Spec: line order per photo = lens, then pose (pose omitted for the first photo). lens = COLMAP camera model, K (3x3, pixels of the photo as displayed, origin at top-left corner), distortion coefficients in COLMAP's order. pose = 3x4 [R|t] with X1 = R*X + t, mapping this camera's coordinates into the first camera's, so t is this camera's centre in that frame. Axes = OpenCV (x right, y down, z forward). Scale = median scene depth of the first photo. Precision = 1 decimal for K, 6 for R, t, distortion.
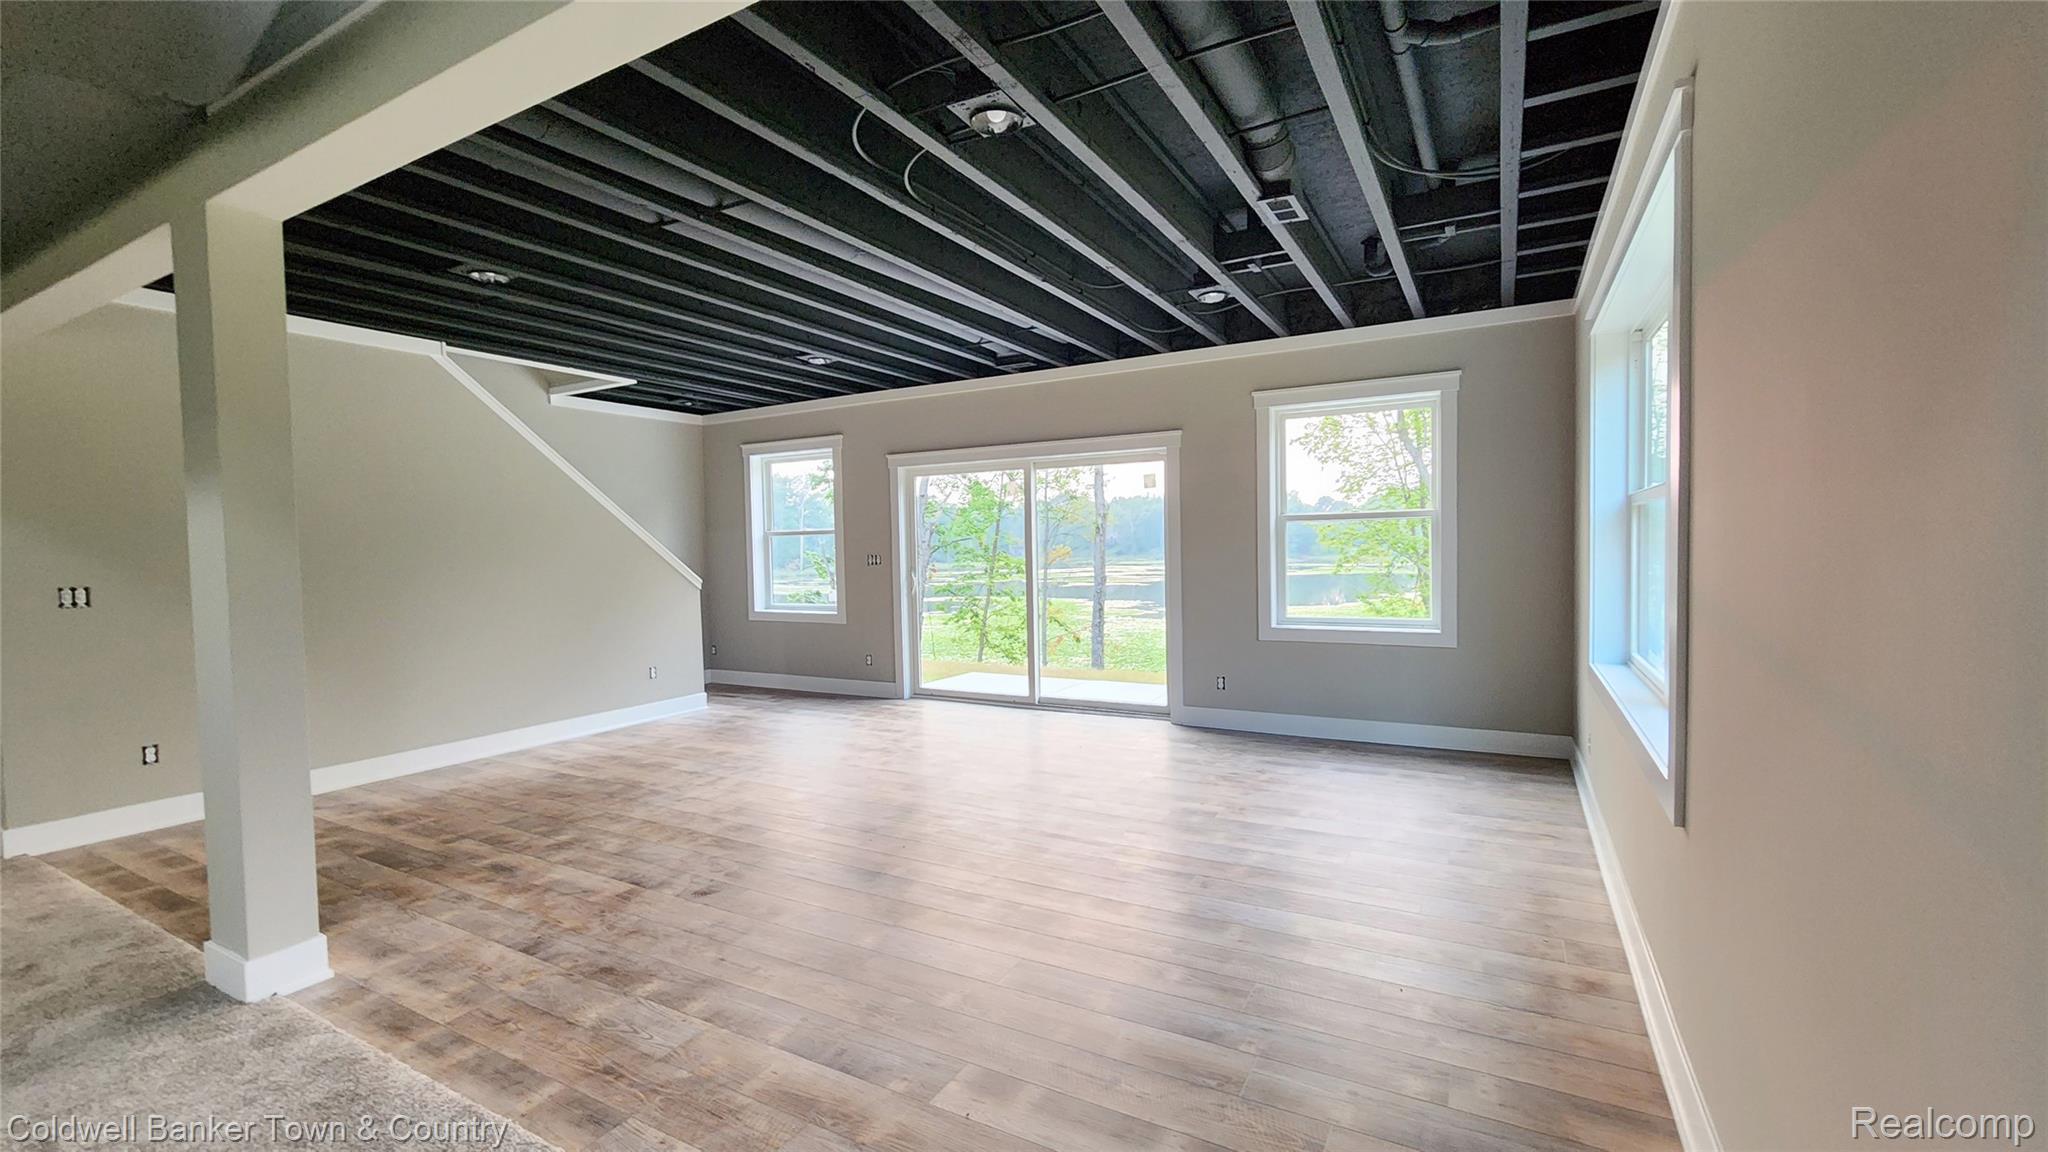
lens RADIAL K [[844.7, 0, 1024.0], [0, 844.7, 576.0], [0, 0, 1]] dist [0.000033, -0.000175]
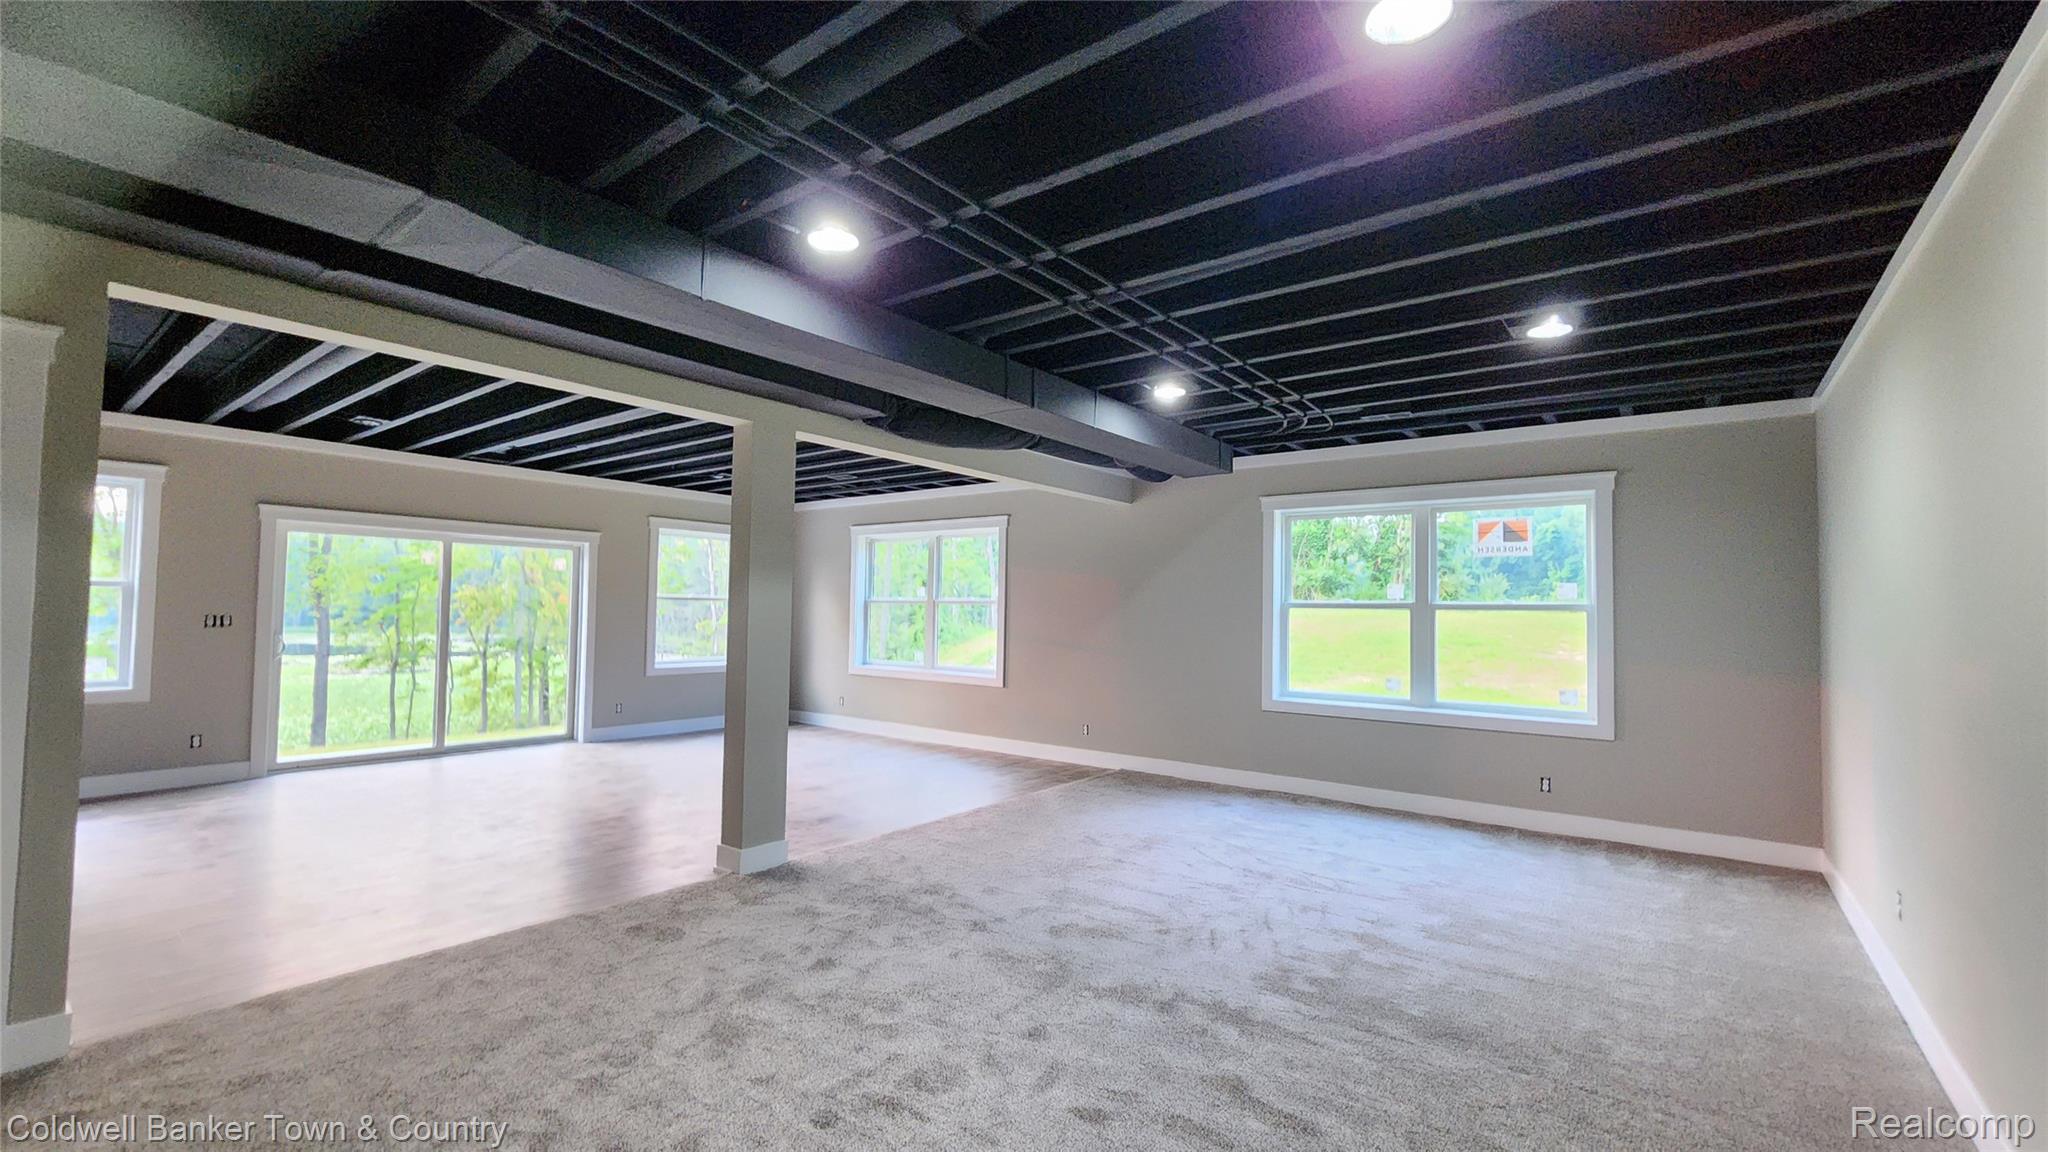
lens RADIAL K [[844.7, 0, 1024.0], [0, 844.7, 576.0], [0, 0, 1]] dist [0.000033, -0.000175]
pose [[0.150025, 0.064191, 0.986596, -1.259956], [0.019756, 0.997496, -0.067904, 0.013760], [-0.988485, 0.029678, 0.148381, 0.095703]]
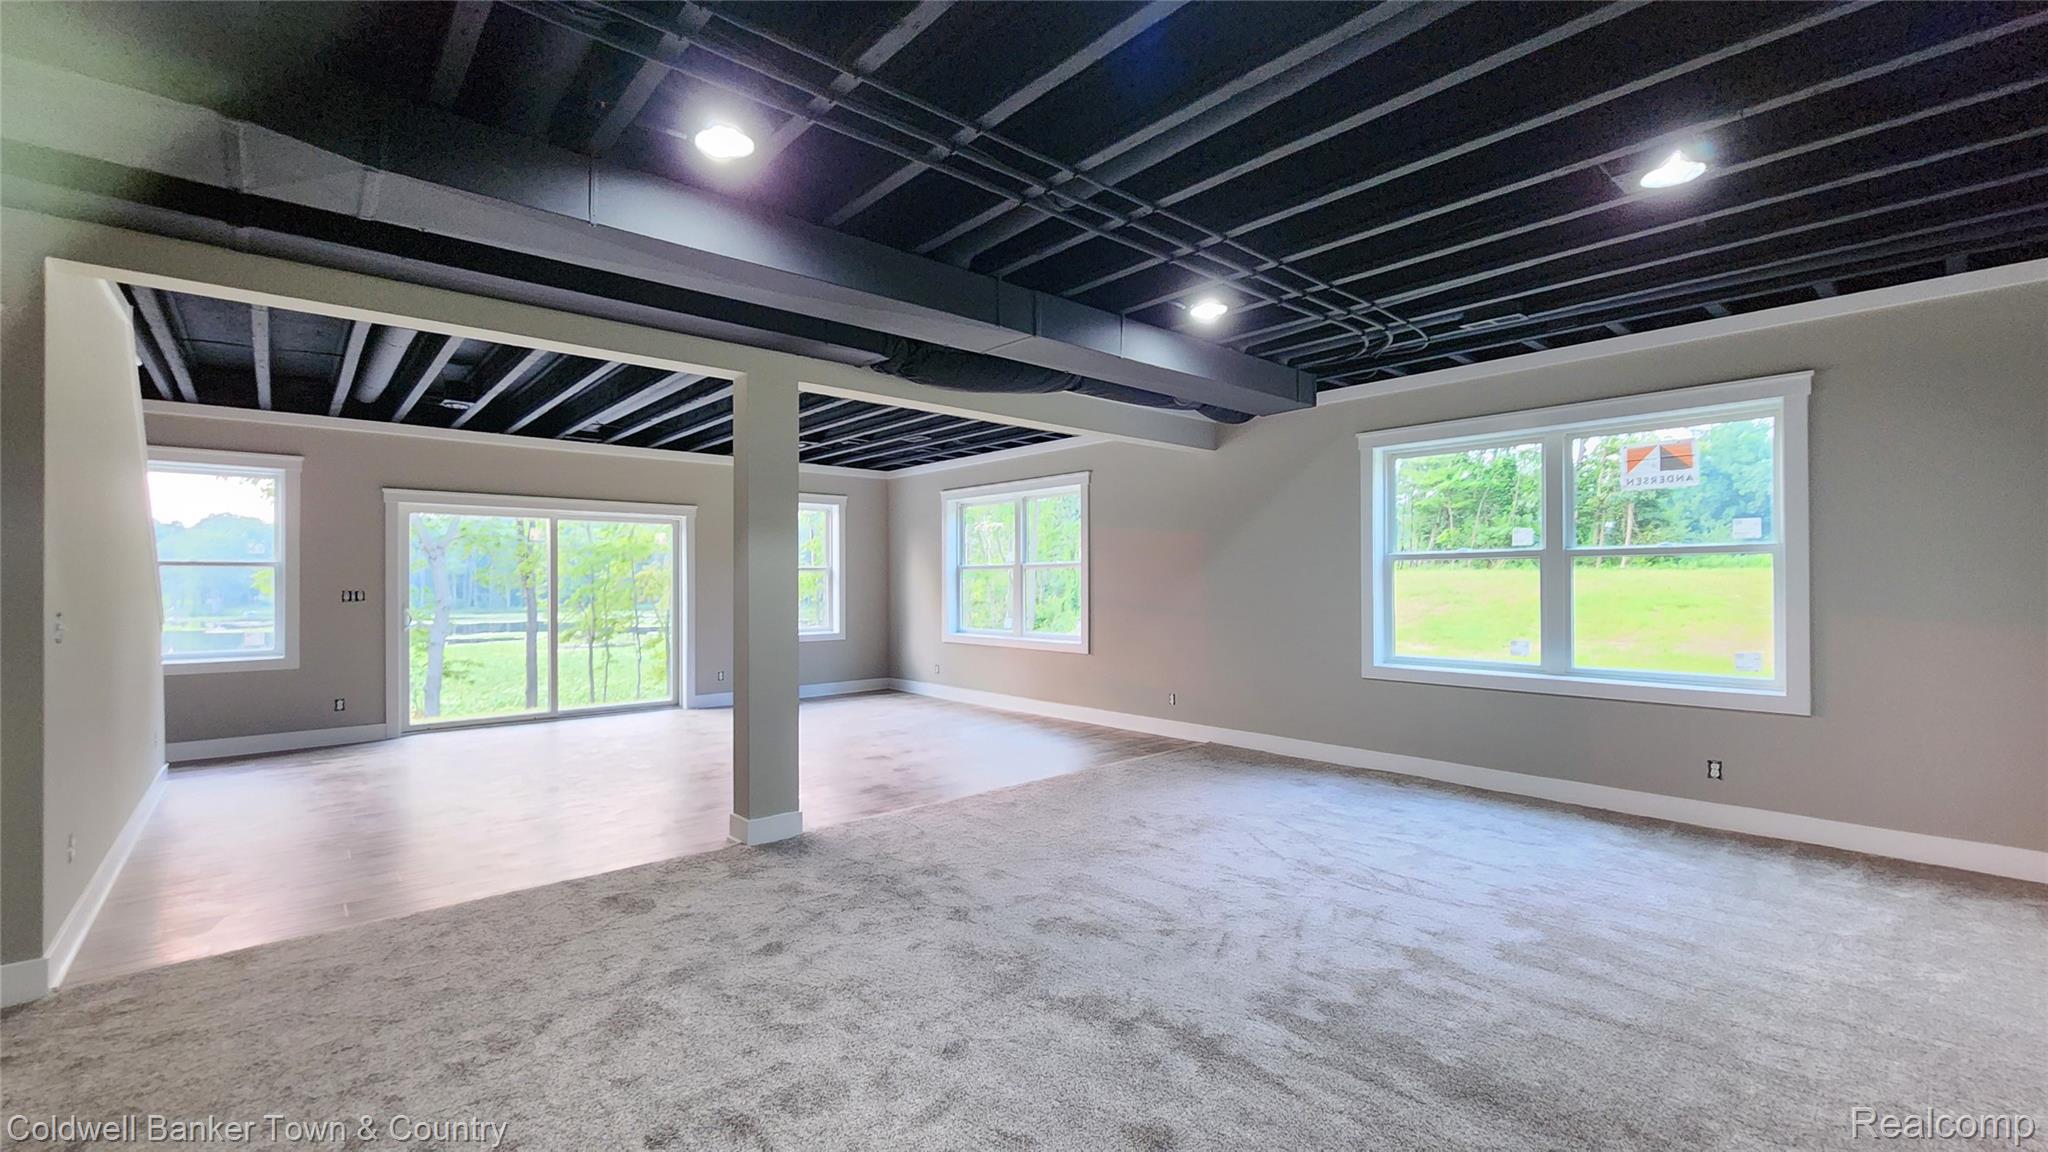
lens RADIAL K [[847.7, 0, 1023.0], [0, 847.7, 571.0], [0, 0, 1]] dist [0.000326, 0.000379]
pose [[0.331758, 0.030281, 0.942878, -1.146623], [0.034706, 0.998416, -0.044276, 0.028988], [-0.942726, 0.047412, 0.330182, -0.016392]]
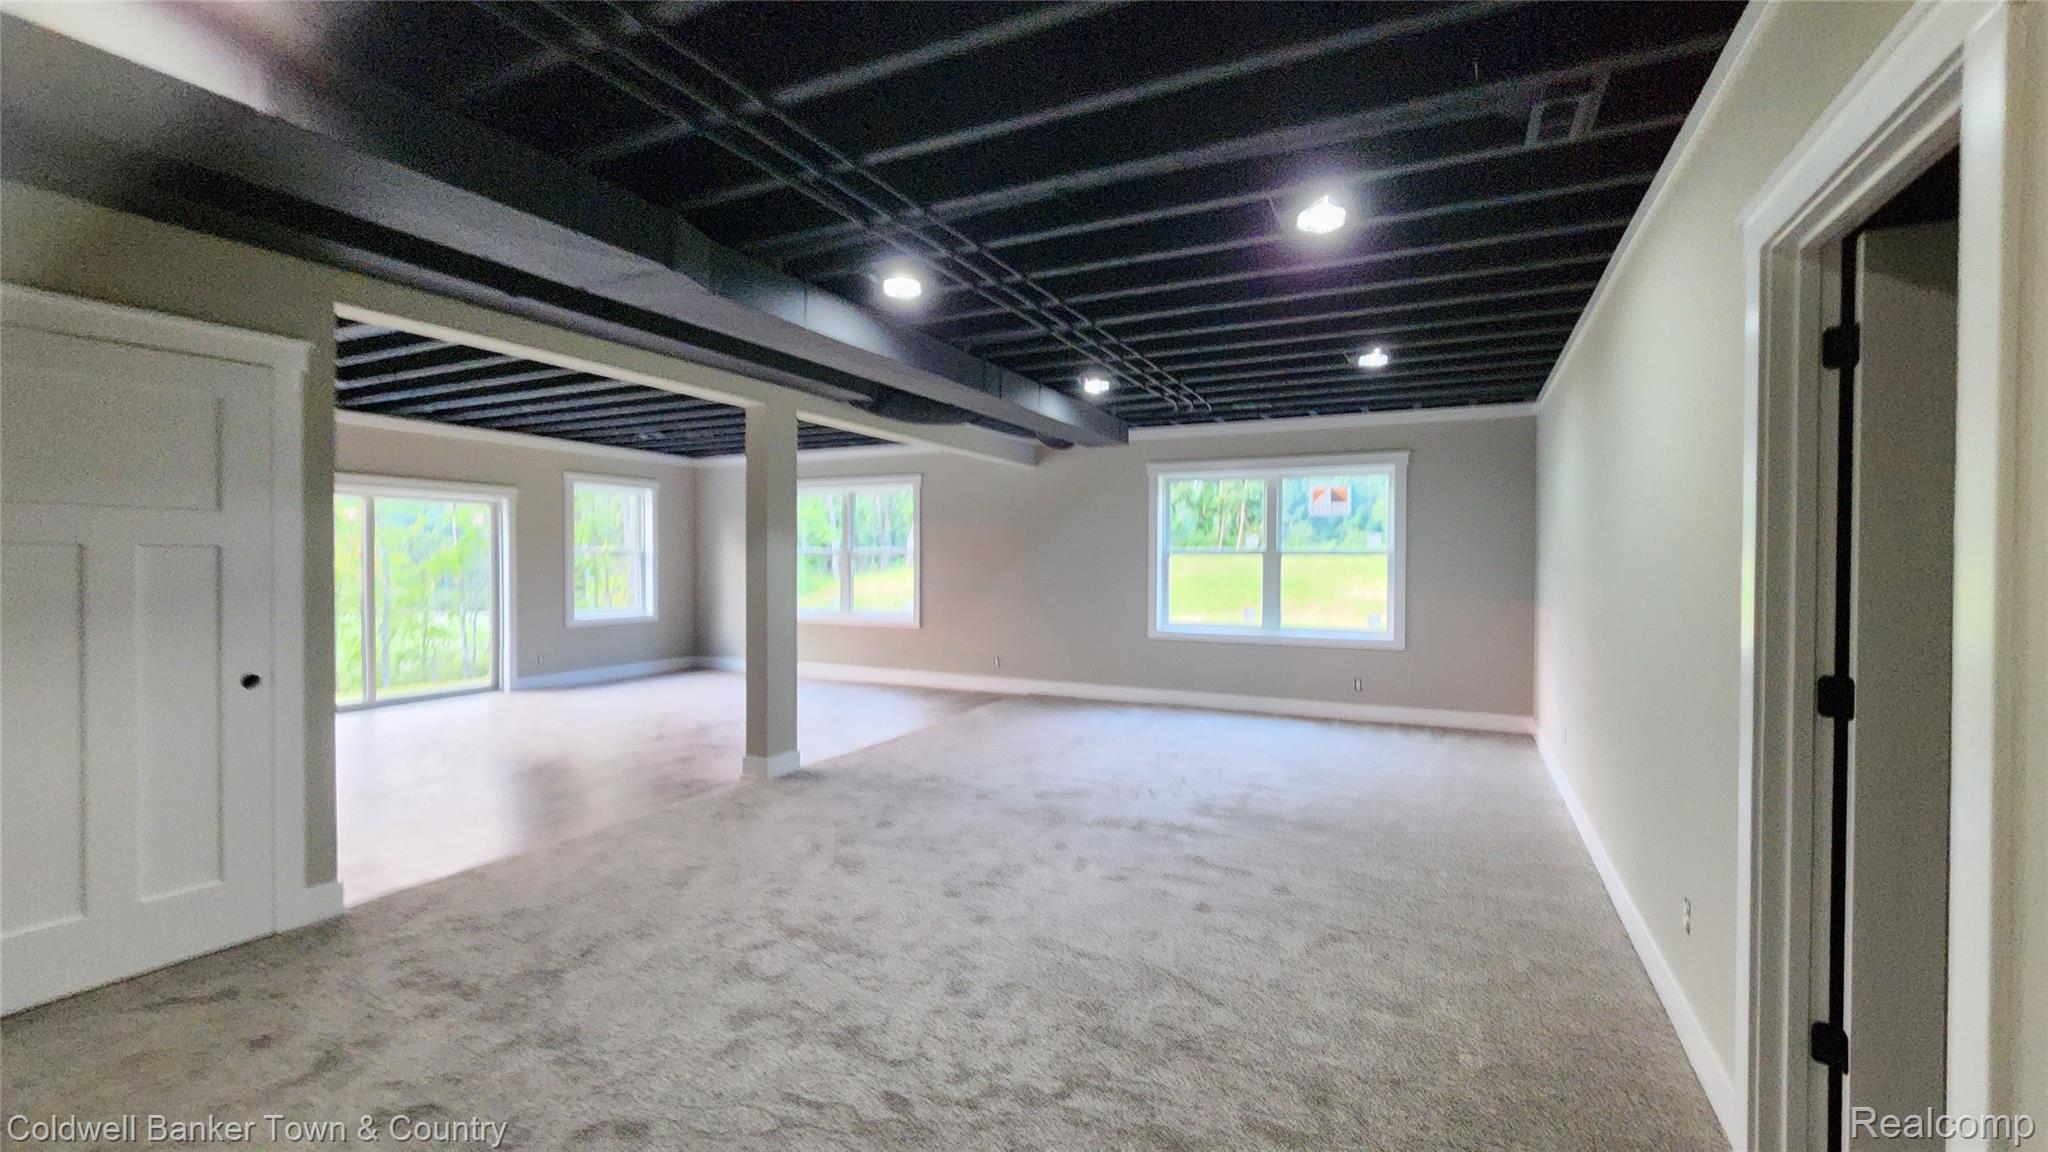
lens RADIAL K [[847.9, 0, 1031.0], [0, 847.9, 565.9], [0, 0, 1]] dist [0.000862, 0.000003]
pose [[-0.051654, 0.013830, 0.998569, -1.493168], [0.035891, 0.999284, -0.011983, 0.012888], [-0.998020, 0.035220, -0.052113, 0.227415]]
